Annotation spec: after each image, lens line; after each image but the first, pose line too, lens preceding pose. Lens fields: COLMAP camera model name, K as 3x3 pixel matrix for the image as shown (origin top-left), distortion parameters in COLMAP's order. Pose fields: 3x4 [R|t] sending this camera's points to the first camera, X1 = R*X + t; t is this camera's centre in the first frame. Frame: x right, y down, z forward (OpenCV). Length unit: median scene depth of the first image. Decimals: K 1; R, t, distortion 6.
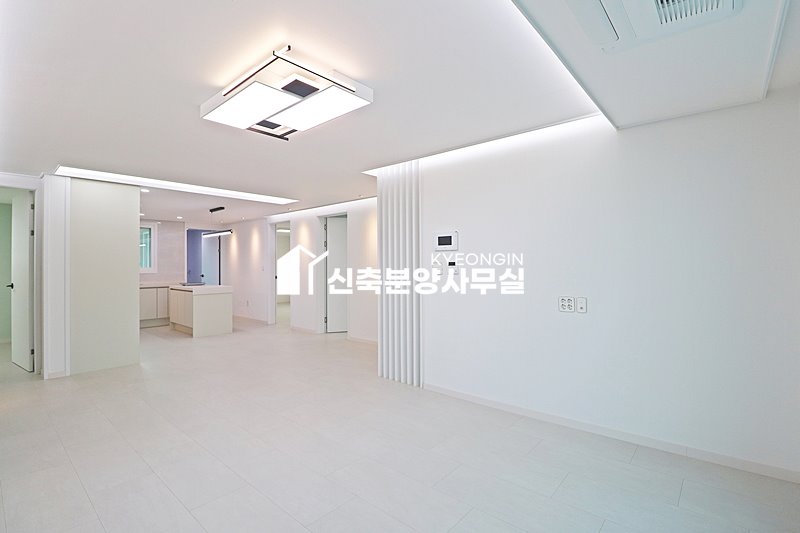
lens RADIAL K [[372.6, 0, 411.1], [0, 372.6, 261.3], [0, 0, 1]] dist [0.000611, -0.013749]
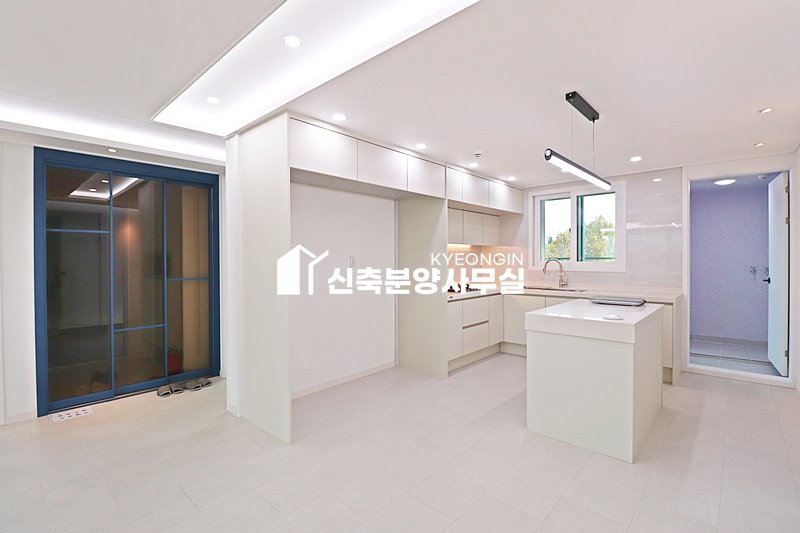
lens RADIAL K [[372.6, 0, 400.1], [0, 372.6, 262.2], [0, 0, 1]] dist [0.000611, -0.013749]
pose [[-0.042411, 0.015379, -0.998982, -0.145541], [0.016379, 0.999758, 0.014695, 0.005123], [0.998966, -0.015739, -0.042653, 0.823949]]
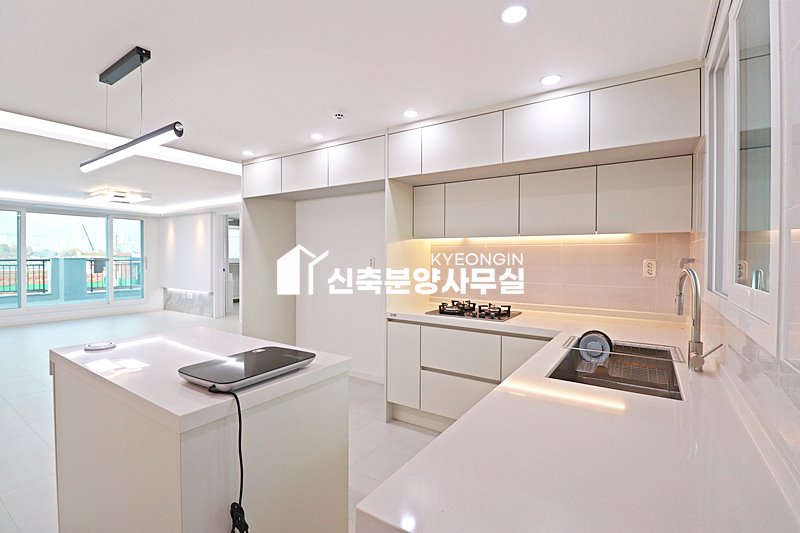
lens RADIAL K [[372.6, 0, 403.7], [0, 372.6, 262.5], [0, 0, 1]] dist [0.000611, -0.013749]
pose [[-0.993515, -0.003636, -0.113639, -0.695101], [-0.003258, 0.999989, -0.003517, 0.013267], [0.113651, -0.003124, -0.993516, 1.291547]]
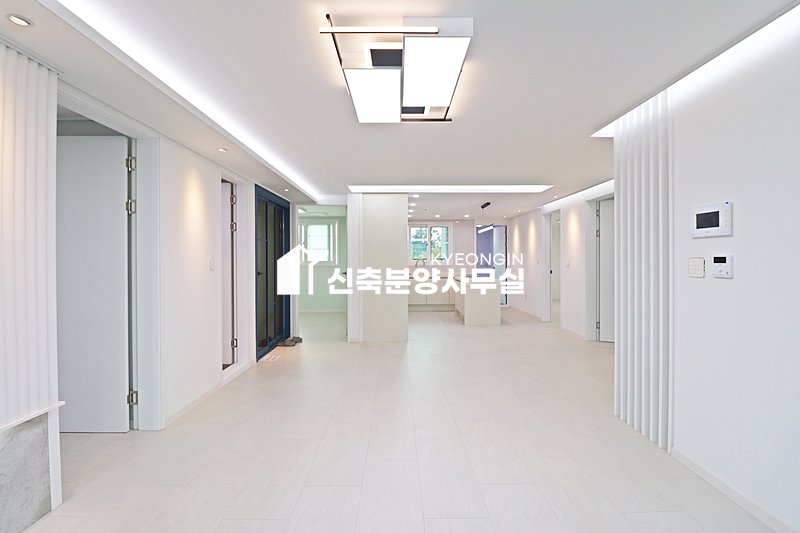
lens RADIAL K [[372.6, 0, 402.1], [0, 372.6, 261.9], [0, 0, 1]] dist [0.000611, -0.013749]
pose [[0.652640, 0.009011, -0.757615, 0.115179], [0.008772, 0.999772, 0.019448, -0.003059], [0.757618, -0.019338, 0.652412, 0.139275]]
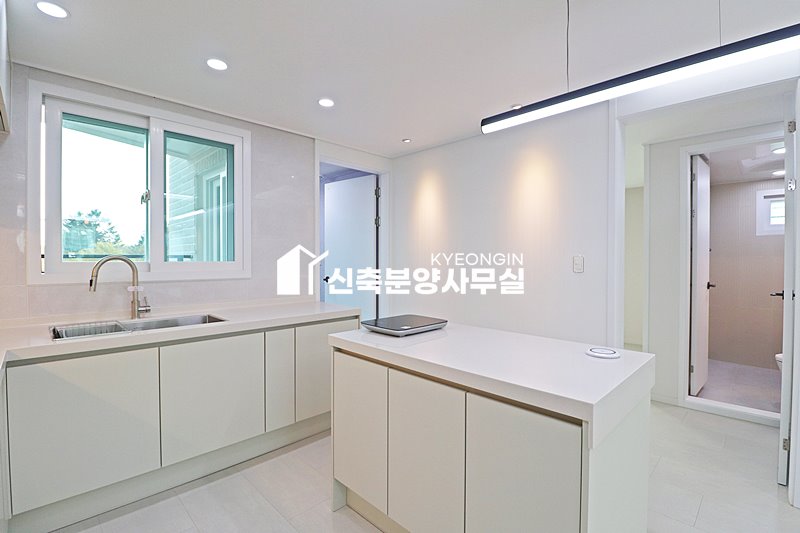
lens RADIAL K [[372.6, 0, 402.0], [0, 372.6, 263.1], [0, 0, 1]] dist [0.000611, -0.013749]
pose [[0.995983, 0.007918, -0.089194, -0.613130], [-0.005757, 0.999684, 0.024464, 0.011571], [0.089359, -0.023852, 0.995714, 0.796984]]
